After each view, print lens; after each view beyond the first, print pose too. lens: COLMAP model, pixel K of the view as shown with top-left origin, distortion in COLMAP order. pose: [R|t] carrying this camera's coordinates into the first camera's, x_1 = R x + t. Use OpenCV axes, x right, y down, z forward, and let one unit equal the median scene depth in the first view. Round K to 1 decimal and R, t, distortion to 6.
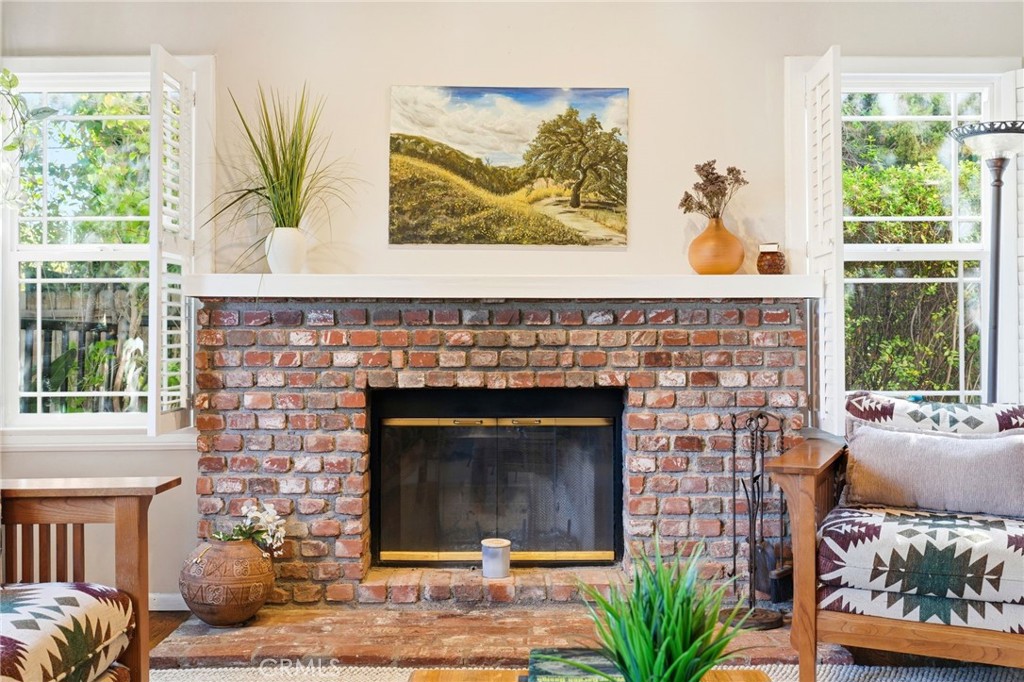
lens RADIAL K [[459.0, 0, 582.1], [0, 459.0, 355.0], [0, 0, 1]] dist [-0.001243, -0.000038]
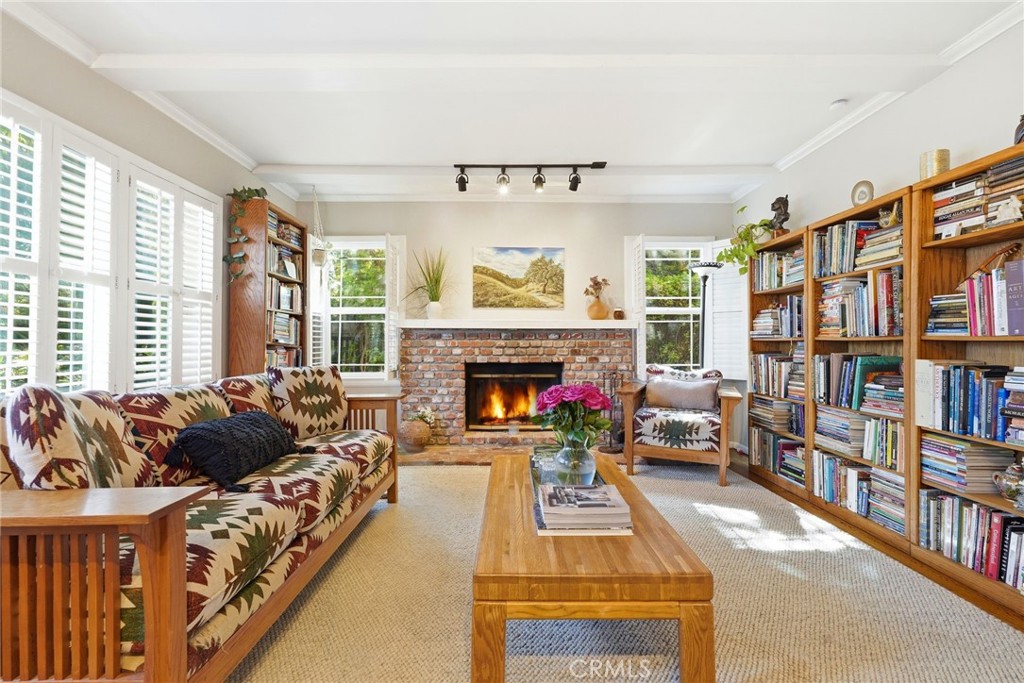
lens RADIAL K [[459.0, 0, 510.1], [0, 459.0, 343.3], [0, 0, 1]] dist [-0.001243, -0.000038]
pose [[0.999954, 0.001492, 0.009461, -0.235800], [-0.001539, 0.999986, 0.004997, -0.052913], [-0.009454, -0.005011, 0.999943, -1.632333]]
